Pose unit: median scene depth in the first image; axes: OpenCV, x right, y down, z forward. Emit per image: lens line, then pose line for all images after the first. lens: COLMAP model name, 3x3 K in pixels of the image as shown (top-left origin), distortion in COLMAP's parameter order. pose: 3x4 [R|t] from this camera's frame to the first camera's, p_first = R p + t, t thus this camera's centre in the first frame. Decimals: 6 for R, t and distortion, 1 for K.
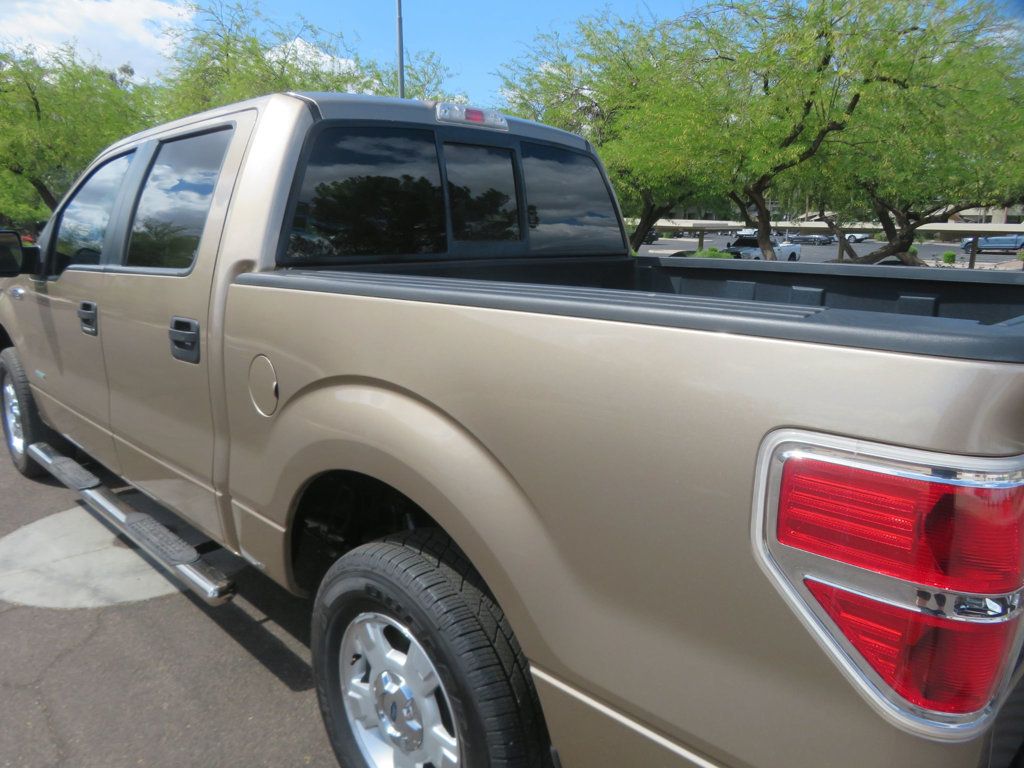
lens RADIAL K [[699.2, 0, 520.7], [0, 699.2, 381.4], [0, 0, 1]] dist [-0.032052, 0.005651]
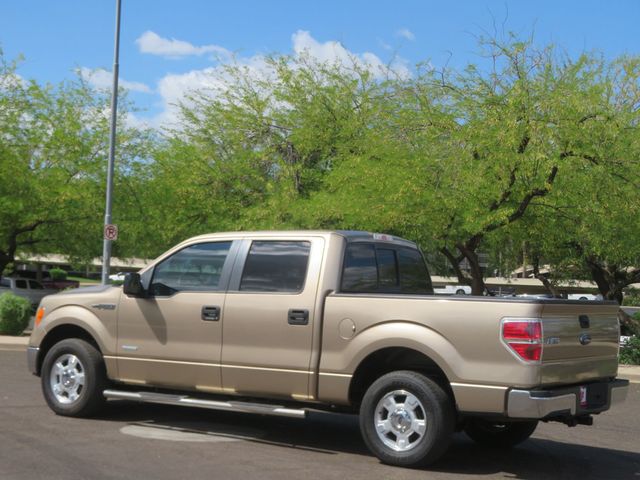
lens RADIAL K [[1142.9, 0, 318.0], [0, 1142.9, 240.0], [0, 0, 1]] dist [-0.030328, 0.000000]
pose [[0.979526, 0.034148, 0.198400, -0.221903], [0.016126, 0.969034, -0.246401, 0.128622], [-0.200670, 0.244555, 0.948643, -0.573094]]
